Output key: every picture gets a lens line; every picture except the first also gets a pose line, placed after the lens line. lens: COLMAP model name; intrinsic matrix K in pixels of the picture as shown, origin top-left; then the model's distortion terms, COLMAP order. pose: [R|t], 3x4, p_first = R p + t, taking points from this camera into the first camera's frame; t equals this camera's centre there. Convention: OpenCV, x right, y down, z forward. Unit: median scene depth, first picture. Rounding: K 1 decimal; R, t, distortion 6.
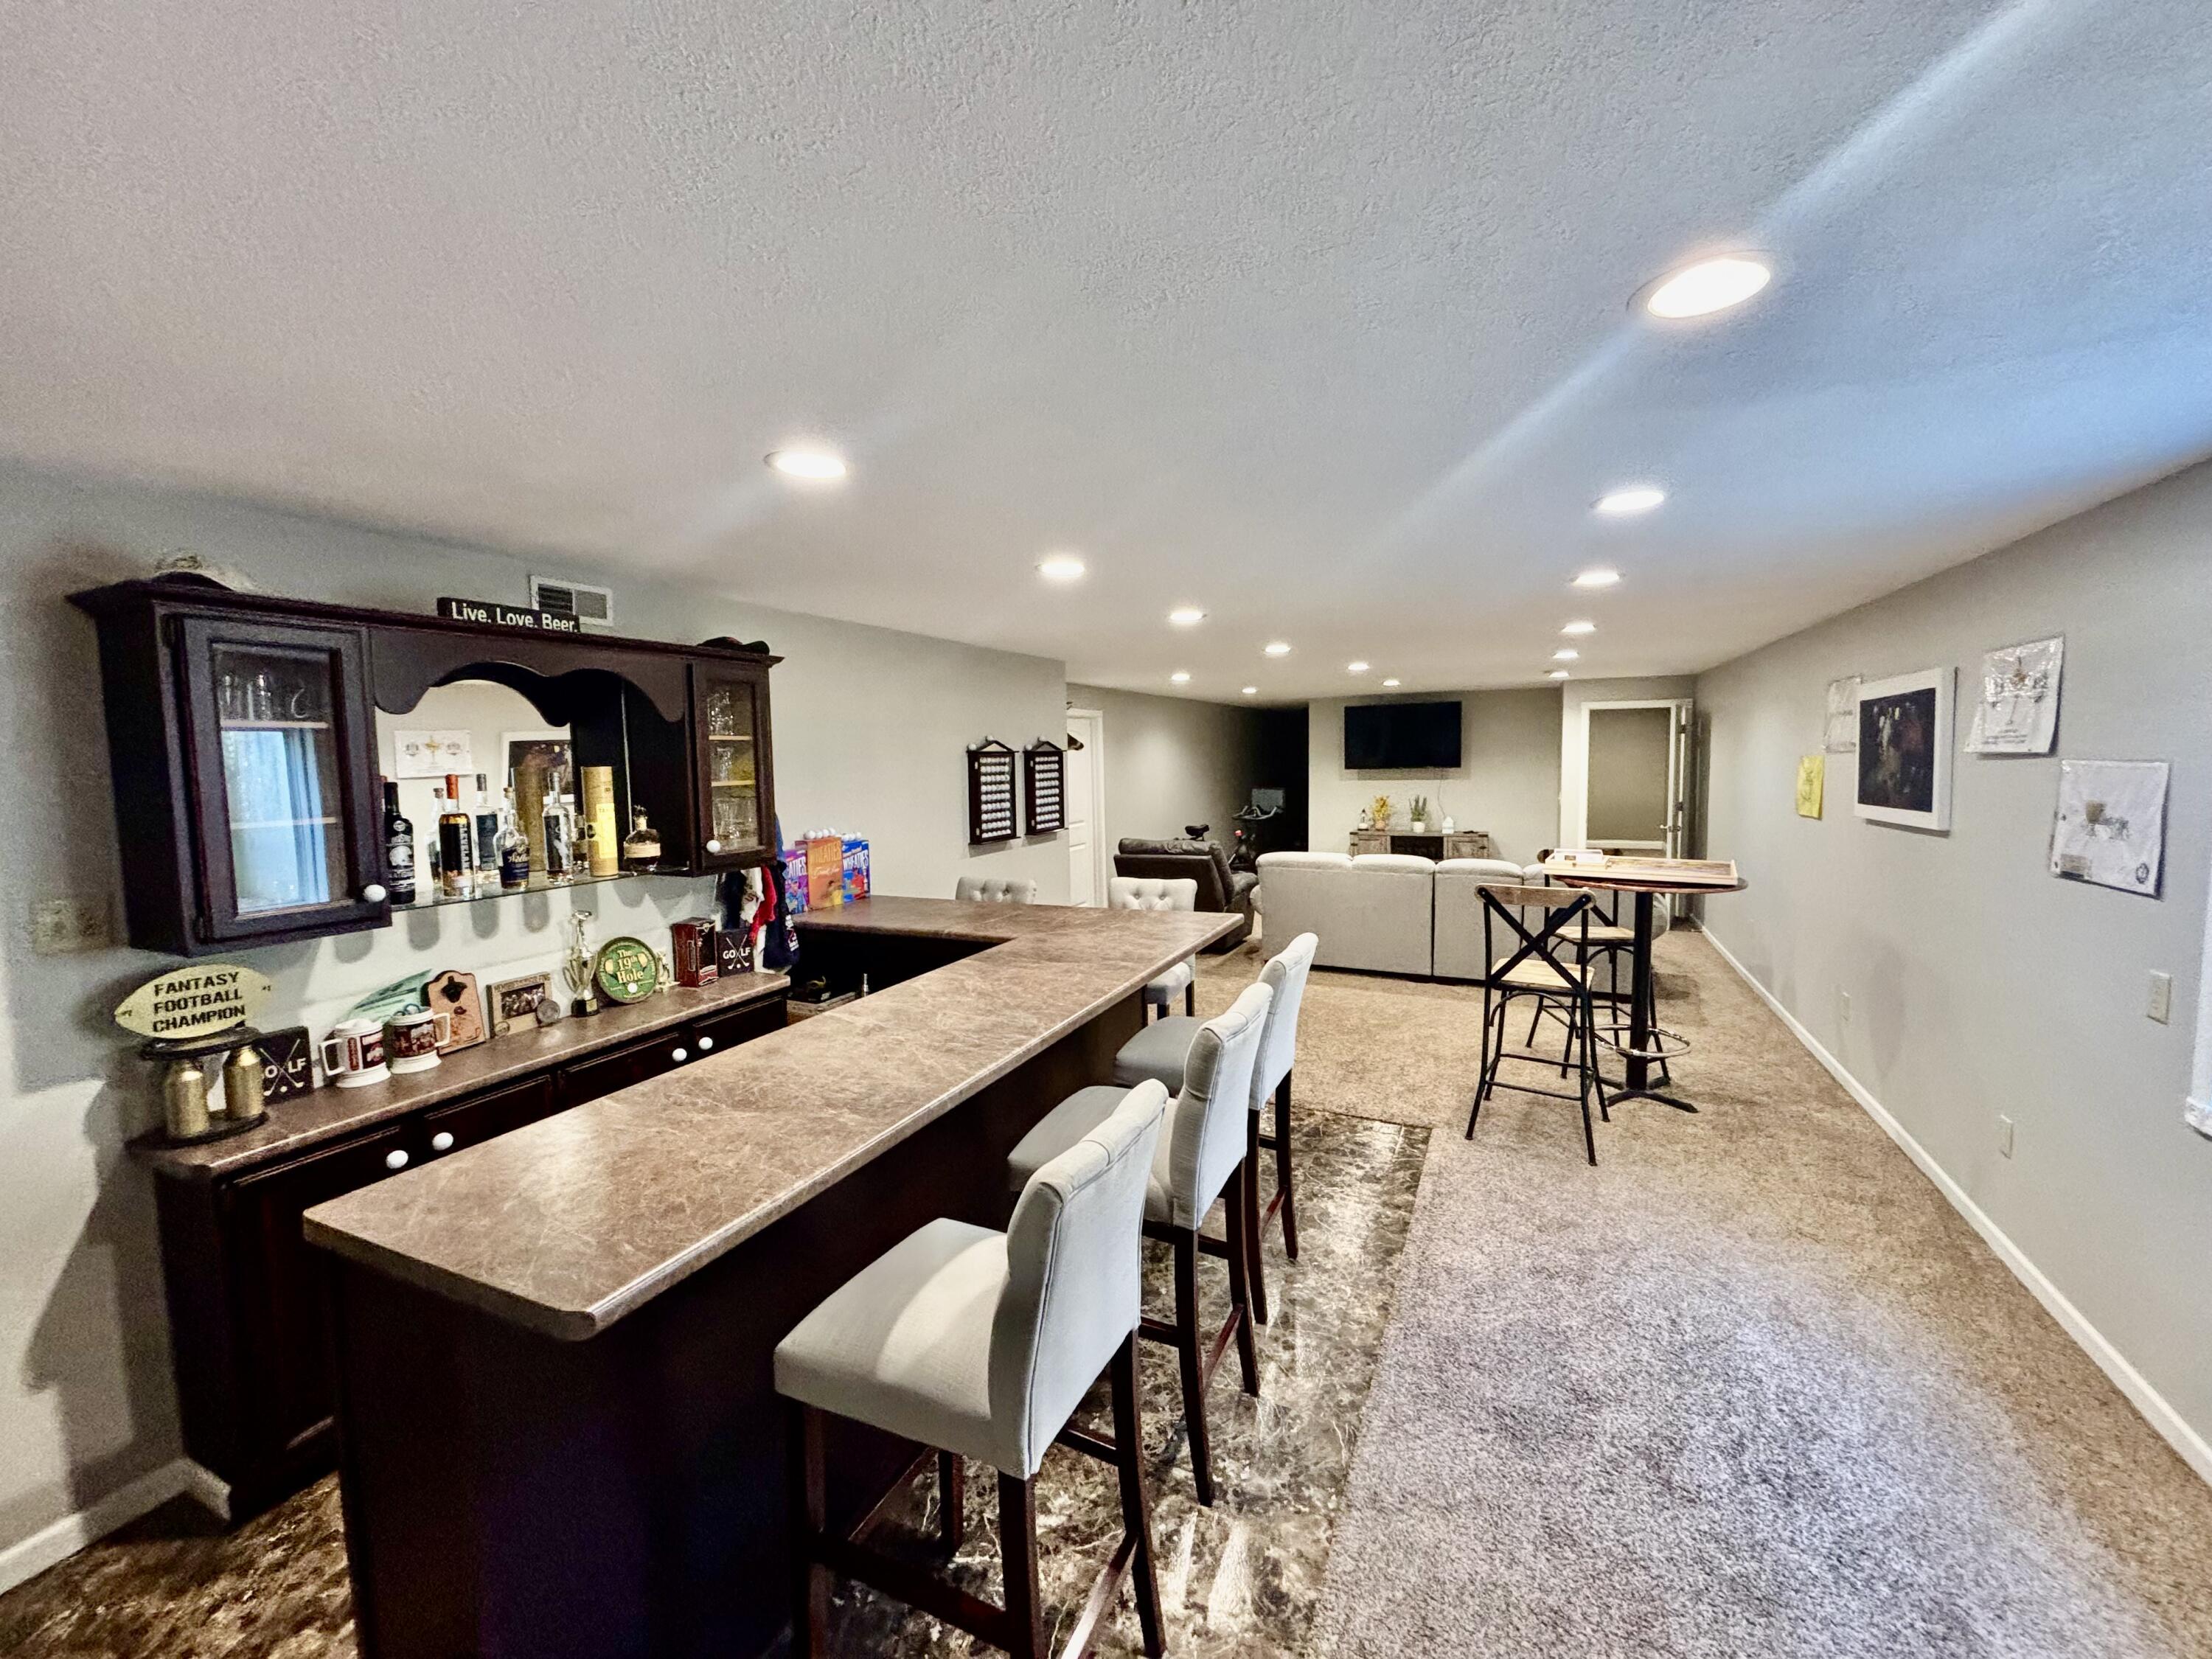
lens RADIAL K [[892.2, 0, 1104.1], [0, 892.2, 821.8], [0, 0, 1]] dist [-0.000282, 0.000685]
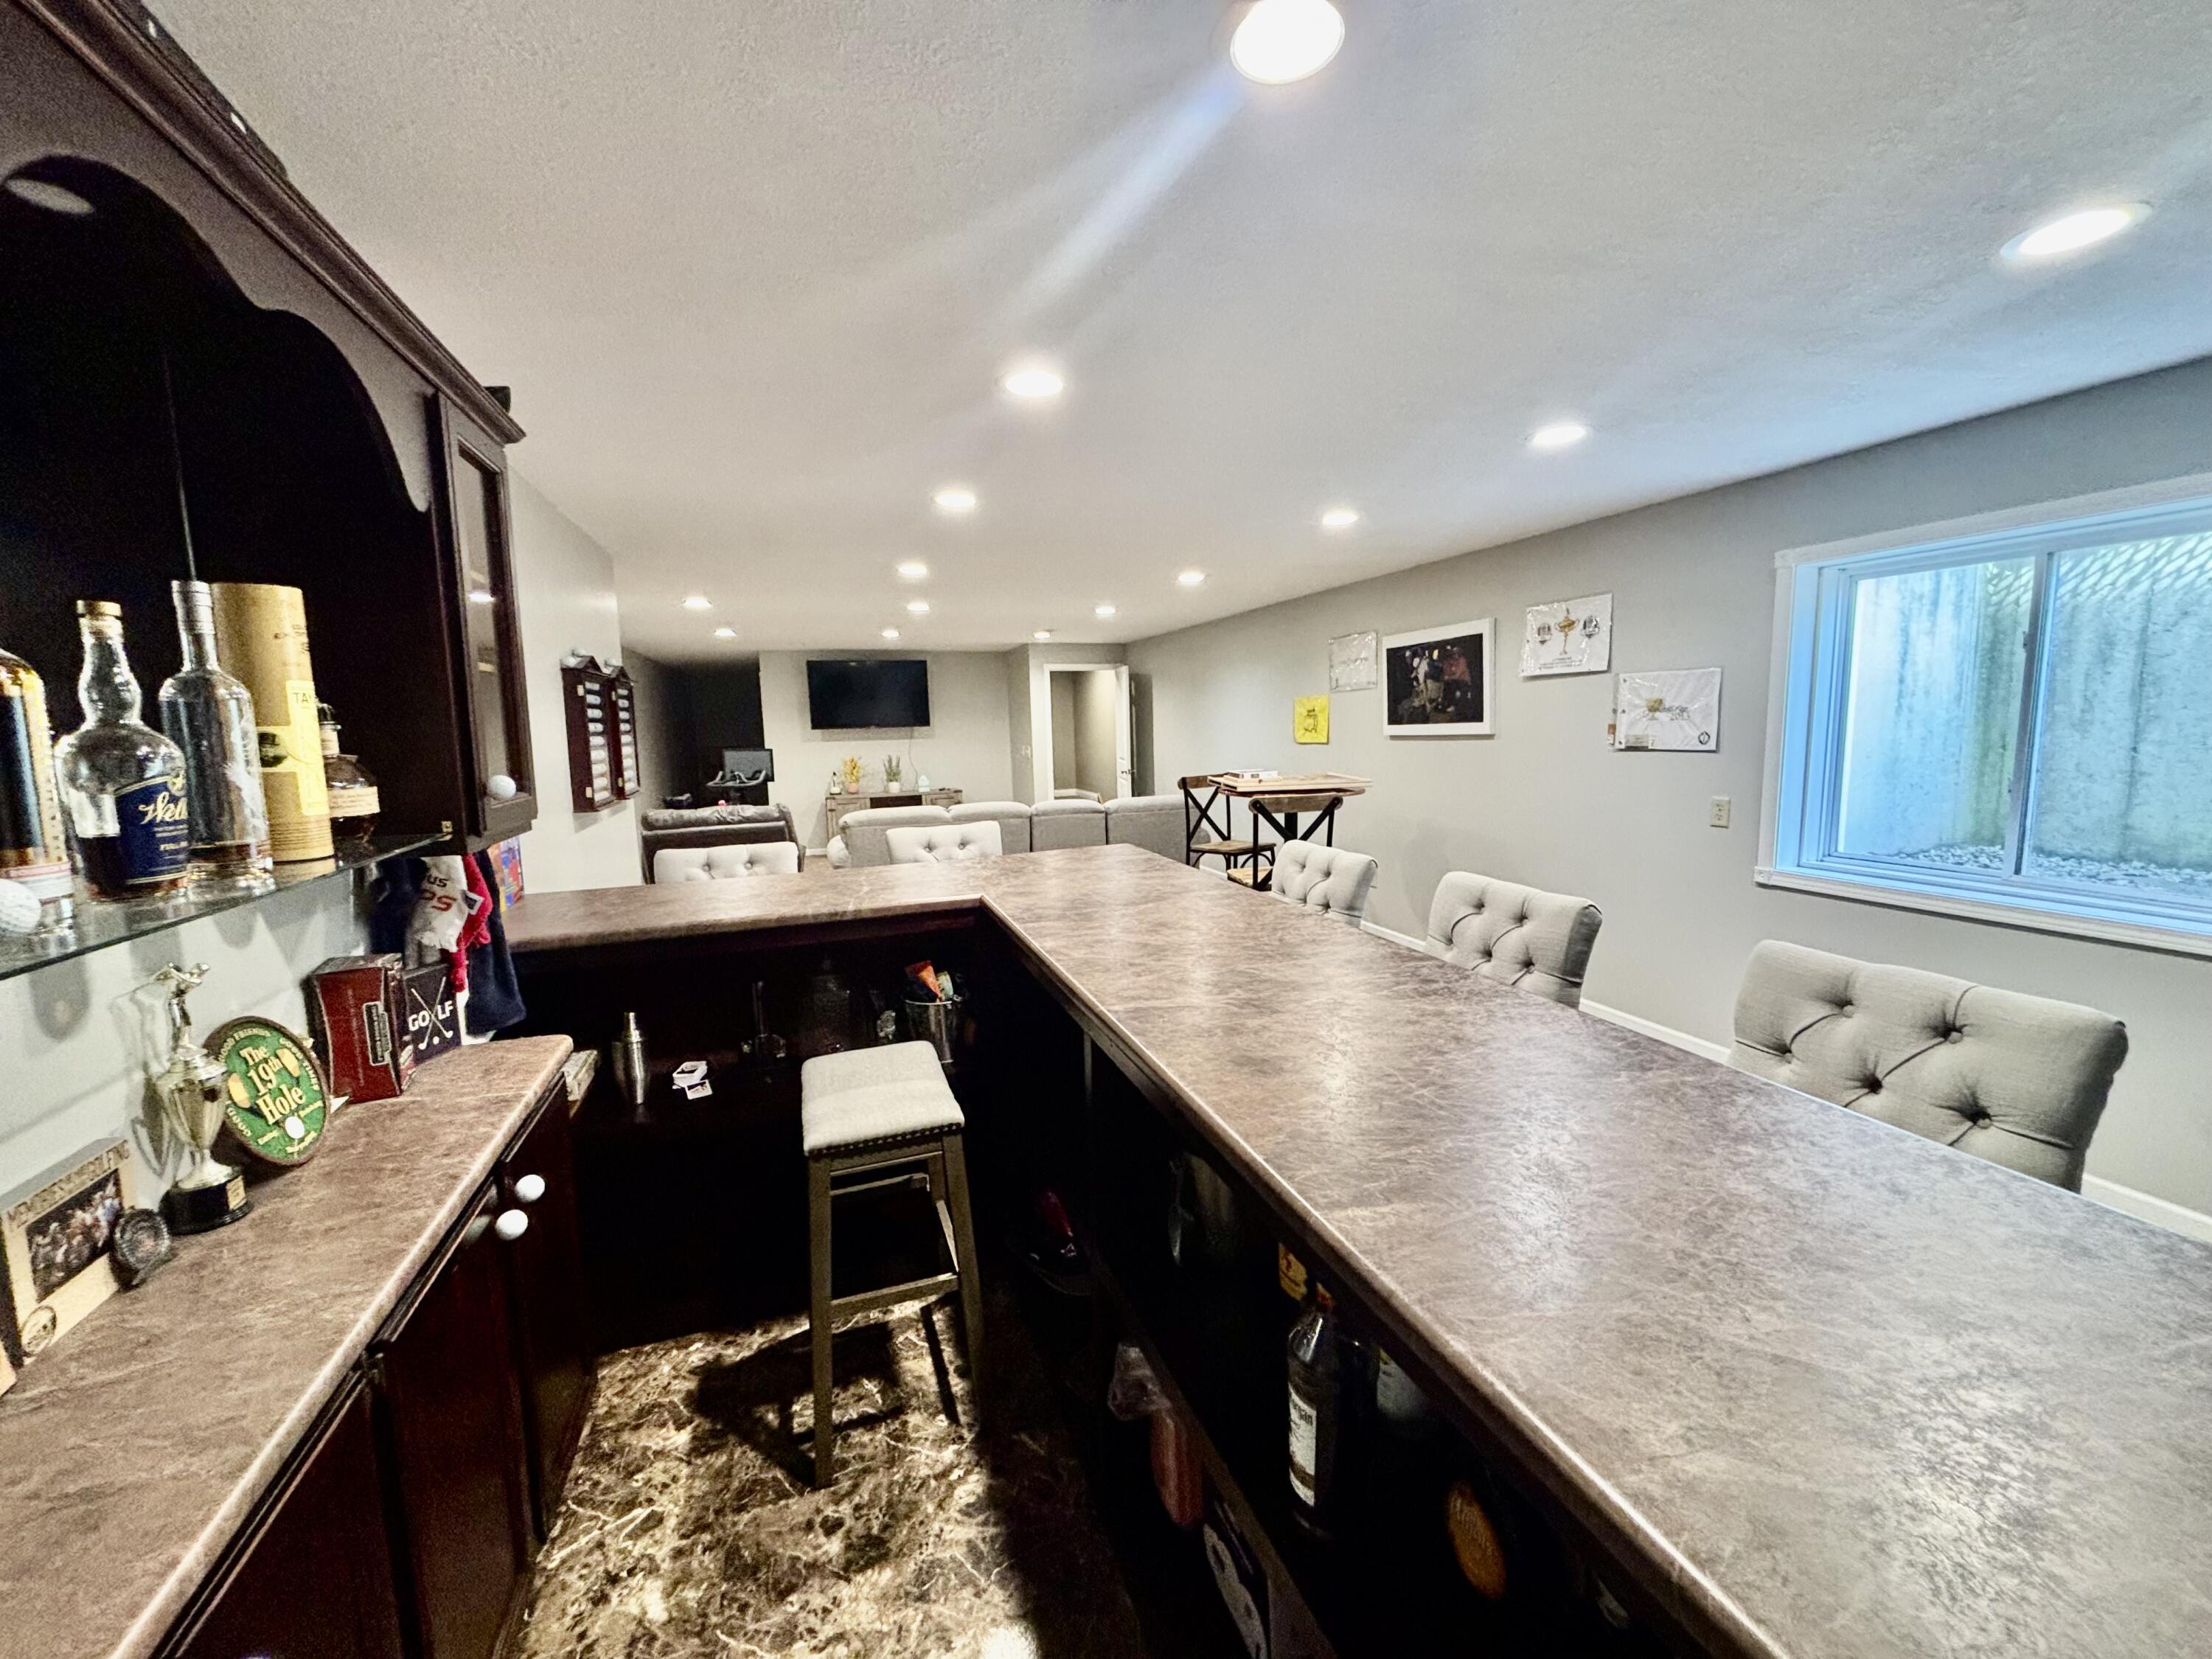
lens RADIAL K [[892.2, 0, 1094.9], [0, 892.2, 829.9], [0, 0, 1]] dist [-0.000282, 0.000685]
pose [[0.720614, -0.084869, 0.688123, -0.475240], [0.066106, 0.996369, 0.053659, 0.040408], [-0.690178, 0.006821, 0.723607, 0.376243]]
